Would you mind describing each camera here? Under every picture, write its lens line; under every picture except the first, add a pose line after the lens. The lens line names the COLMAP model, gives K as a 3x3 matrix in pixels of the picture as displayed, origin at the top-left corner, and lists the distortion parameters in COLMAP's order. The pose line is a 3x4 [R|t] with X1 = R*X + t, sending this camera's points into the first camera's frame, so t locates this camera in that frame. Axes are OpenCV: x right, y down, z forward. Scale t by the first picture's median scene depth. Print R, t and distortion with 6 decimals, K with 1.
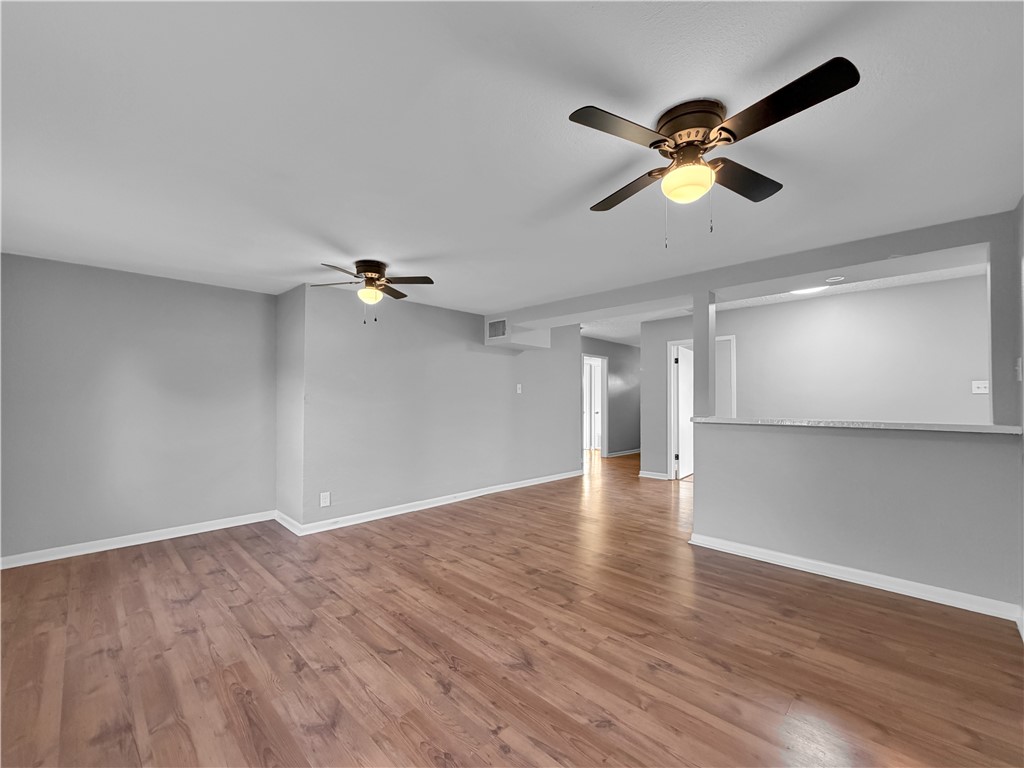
lens RADIAL K [[421.0, 0, 509.7], [0, 421.0, 389.7], [0, 0, 1]] dist [0.002162, 0.000679]
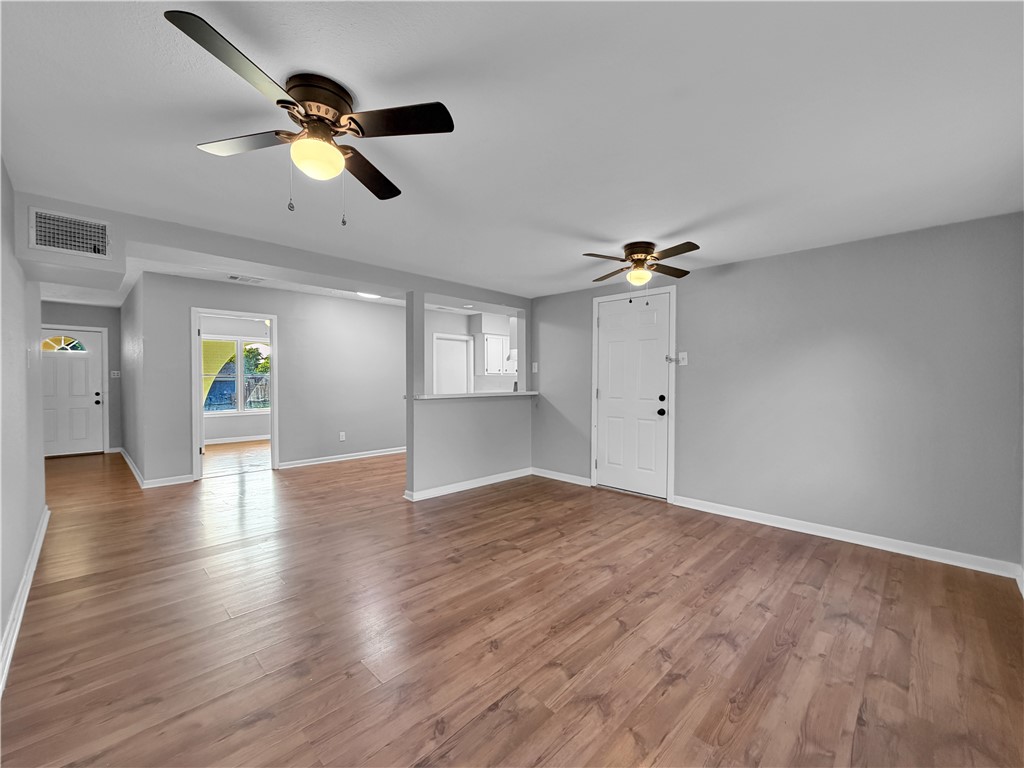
lens RADIAL K [[413.8, 0, 514.5], [0, 413.8, 382.7], [0, 0, 1]] dist [0.011442, -0.000336]
pose [[0.007664, -0.007962, 0.999939, -1.000197], [-0.025732, 0.999636, 0.008157, 0.016639], [-0.999639, -0.025793, 0.007456, 0.972119]]
